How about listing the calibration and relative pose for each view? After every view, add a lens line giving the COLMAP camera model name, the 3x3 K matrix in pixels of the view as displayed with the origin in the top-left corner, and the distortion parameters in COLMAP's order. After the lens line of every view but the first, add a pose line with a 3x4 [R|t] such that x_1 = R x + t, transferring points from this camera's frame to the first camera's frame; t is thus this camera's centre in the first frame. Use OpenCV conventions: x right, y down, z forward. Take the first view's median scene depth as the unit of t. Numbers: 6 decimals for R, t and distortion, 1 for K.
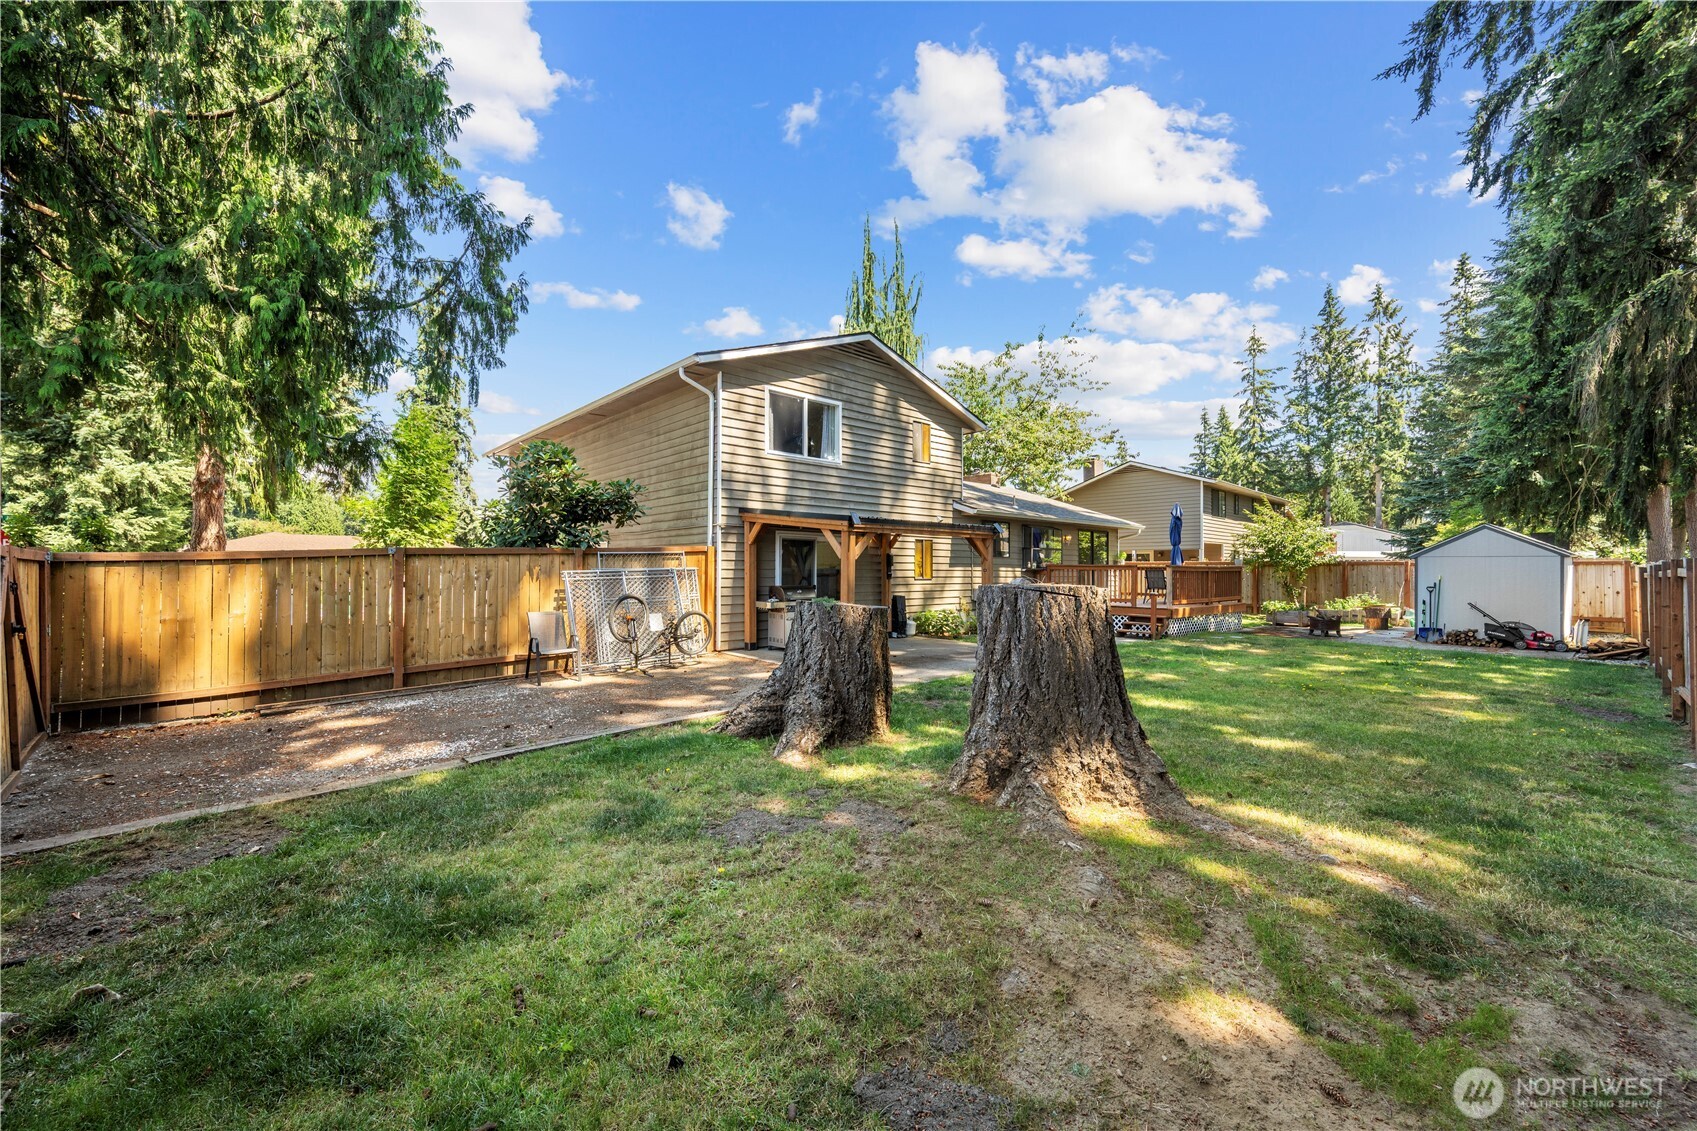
lens RADIAL K [[676.2, 0, 848.5], [0, 676.2, 565.5], [0, 0, 1]] dist [-0.000942, -0.000060]
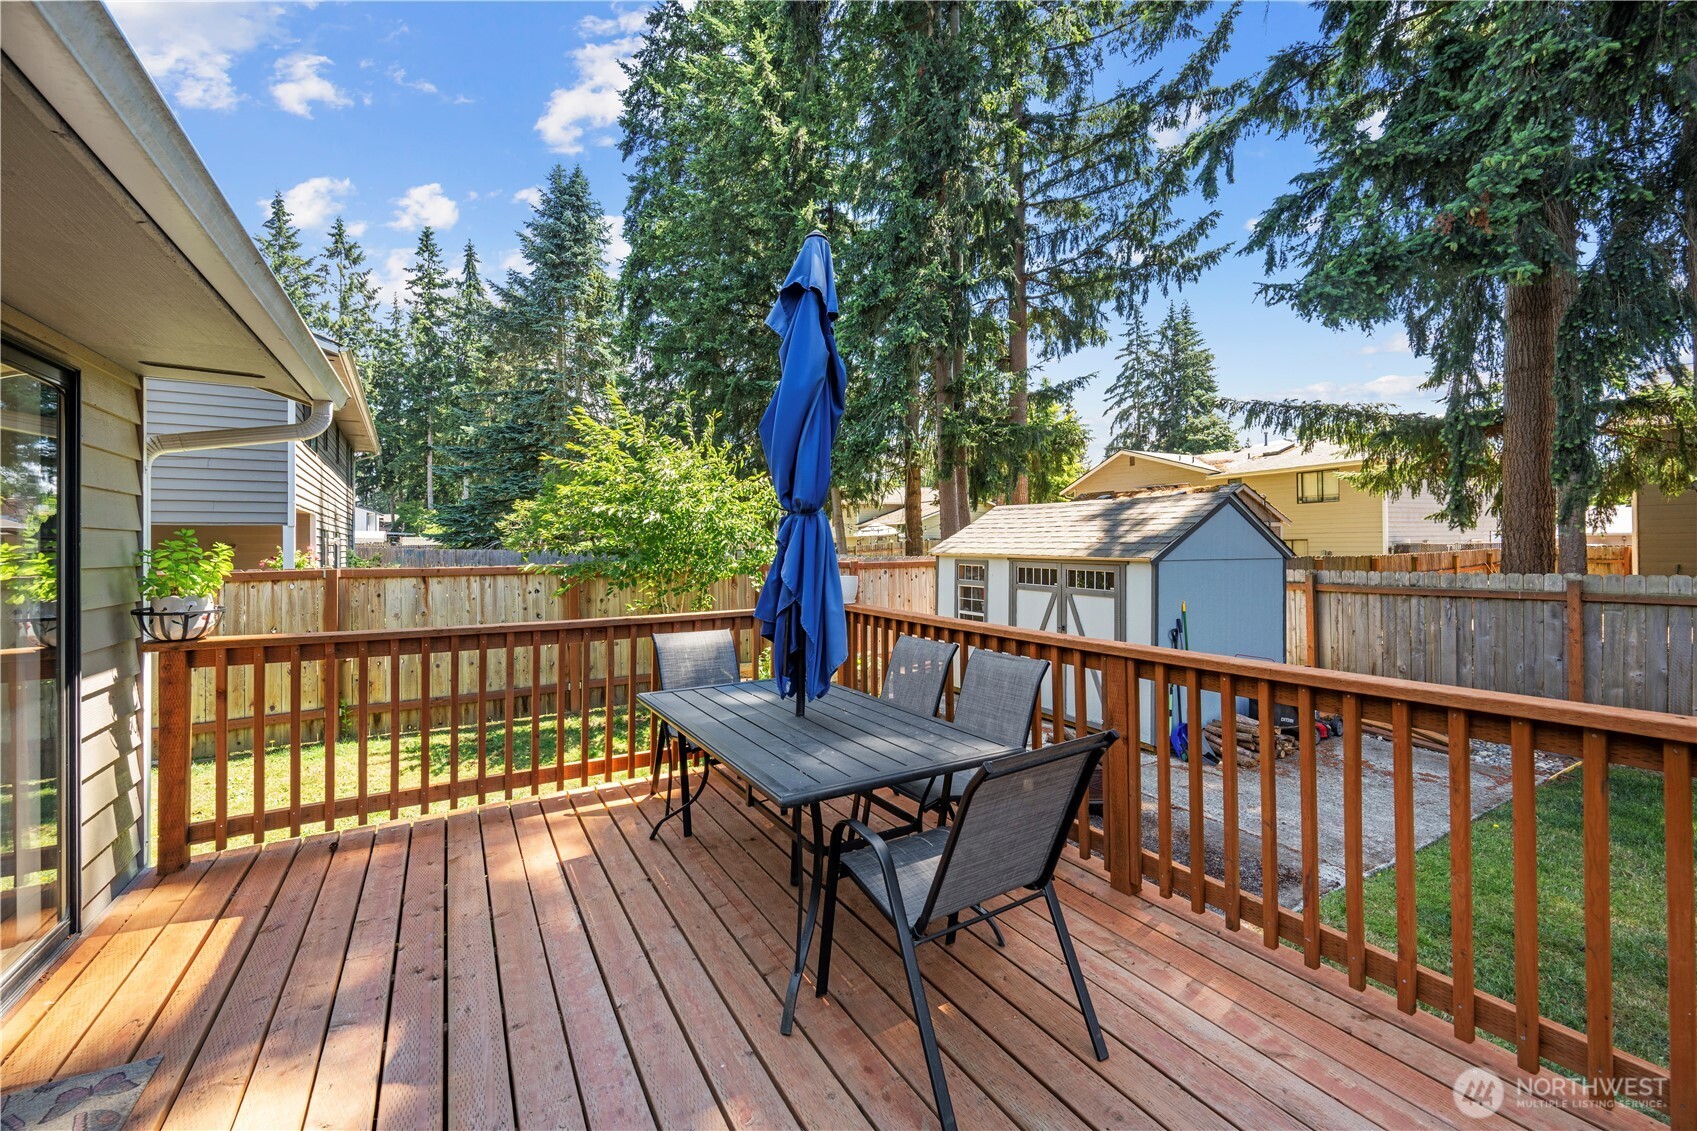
lens RADIAL K [[676.9, 0, 845.7], [0, 676.9, 543.4], [0, 0, 1]] dist [-0.002148, -0.000174]
pose [[0.208870, 0.007213, 0.977917, 0.083670], [-0.007250, 0.999957, -0.005827, -0.004605], [-0.977917, -0.005873, 0.208913, 0.194507]]
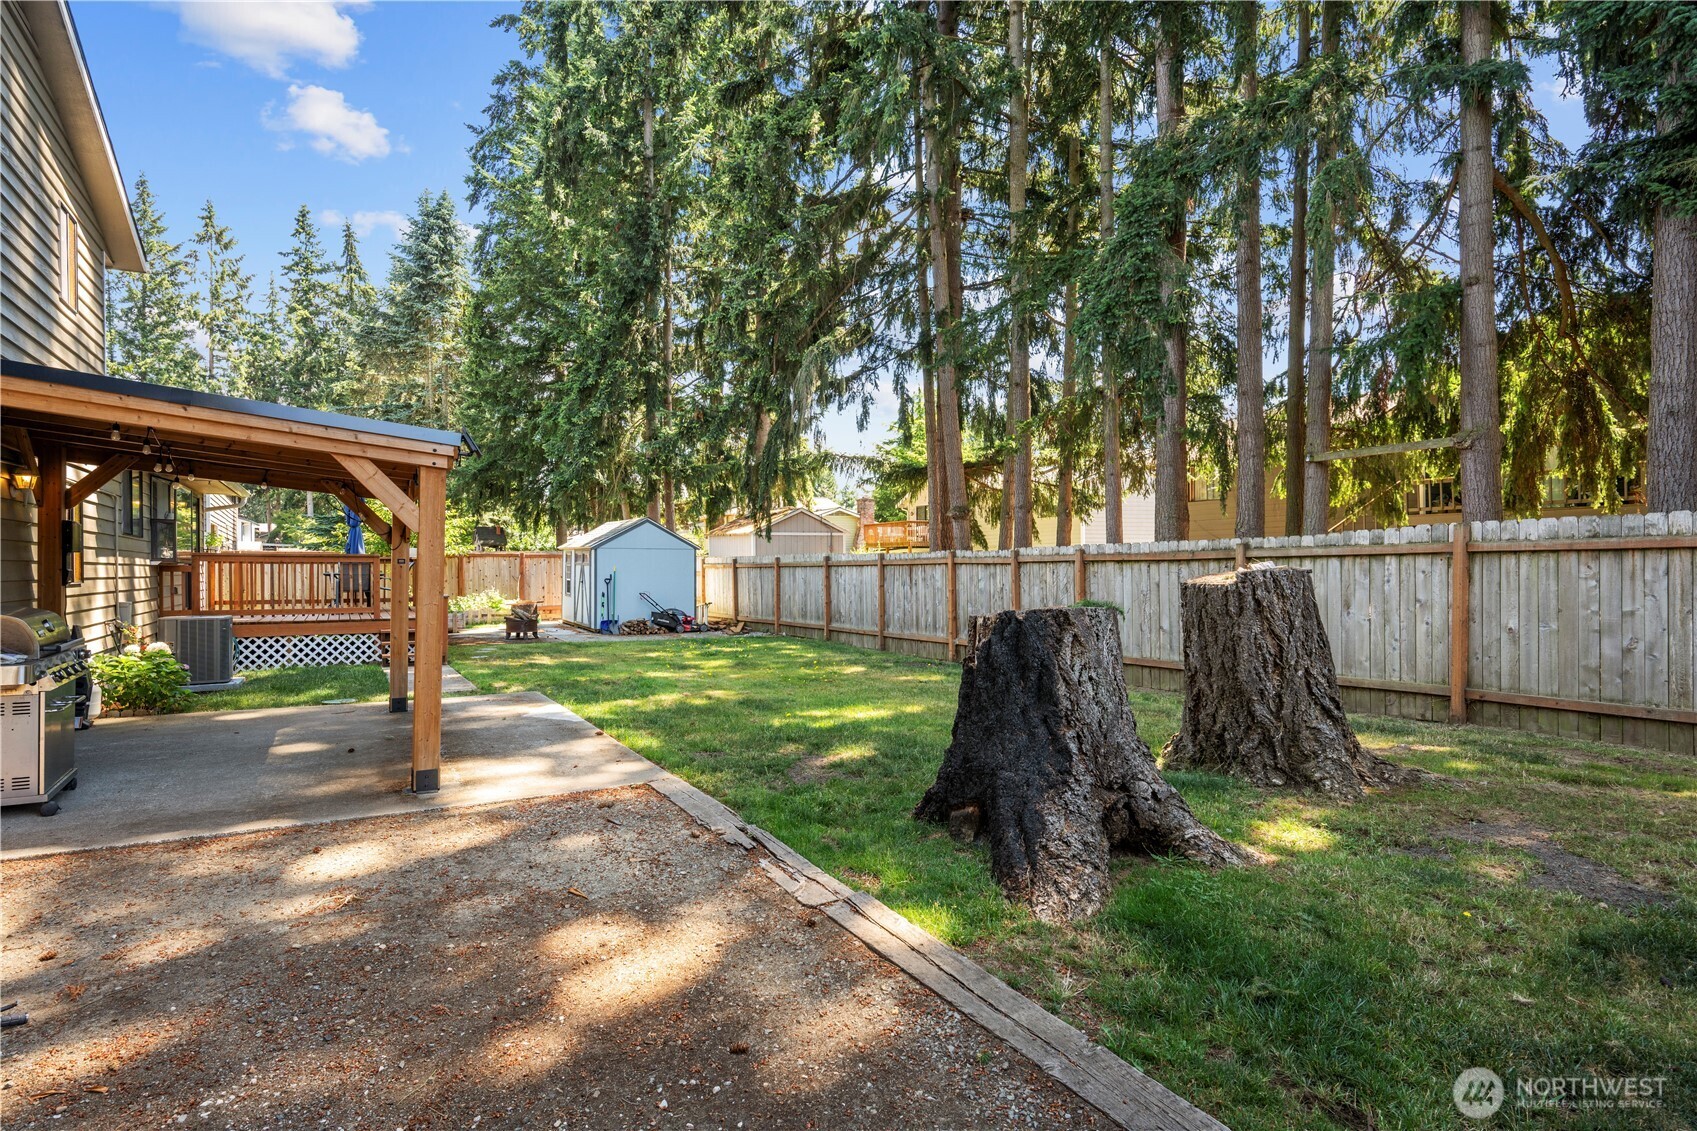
lens RADIAL K [[886.0, 0, 827.2], [0, 886.0, 571.2], [0, 0, 1]] dist [0.001736, -0.000112]
pose [[0.234887, -0.004237, 0.972013, -0.050197], [-0.007812, 0.999950, 0.006247, 0.001638], [-0.971991, -0.009061, 0.234842, 0.060119]]
